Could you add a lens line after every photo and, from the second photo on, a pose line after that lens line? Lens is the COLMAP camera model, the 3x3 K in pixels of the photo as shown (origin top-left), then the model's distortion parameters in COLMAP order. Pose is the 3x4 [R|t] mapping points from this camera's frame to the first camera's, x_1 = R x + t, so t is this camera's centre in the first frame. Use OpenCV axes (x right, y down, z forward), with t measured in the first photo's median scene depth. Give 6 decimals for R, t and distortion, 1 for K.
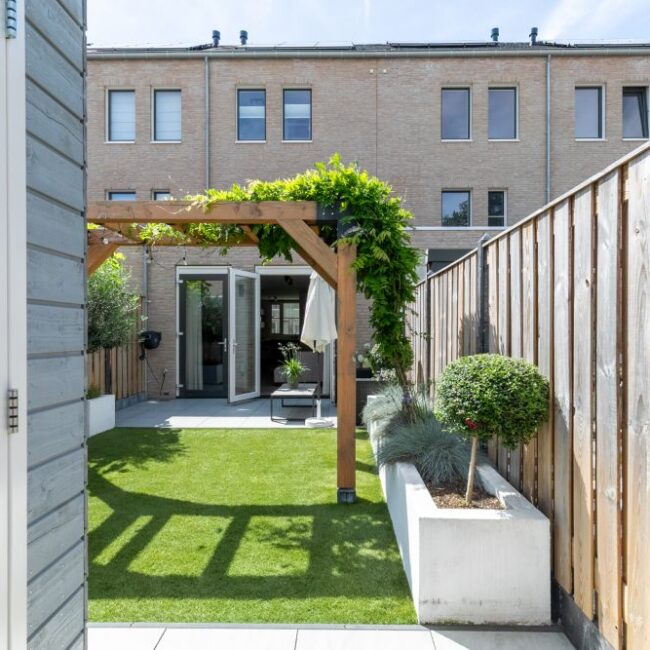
lens RADIAL K [[411.1, 0, 324.2], [0, 411.1, 327.4], [0, 0, 1]] dist [0.010056, -0.003434]
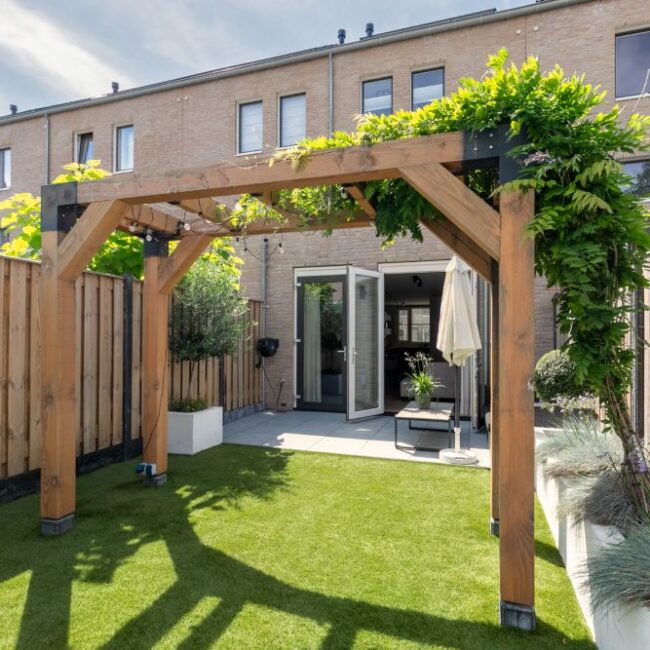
lens RADIAL K [[411.1, 0, 317.5], [0, 411.1, 331.5], [0, 0, 1]] dist [0.010056, -0.003434]
pose [[0.947665, -0.000635, -0.319266, -0.018755], [-0.001769, 0.999972, -0.007240, 0.001834], [0.319262, 0.007426, 0.947637, 0.220877]]
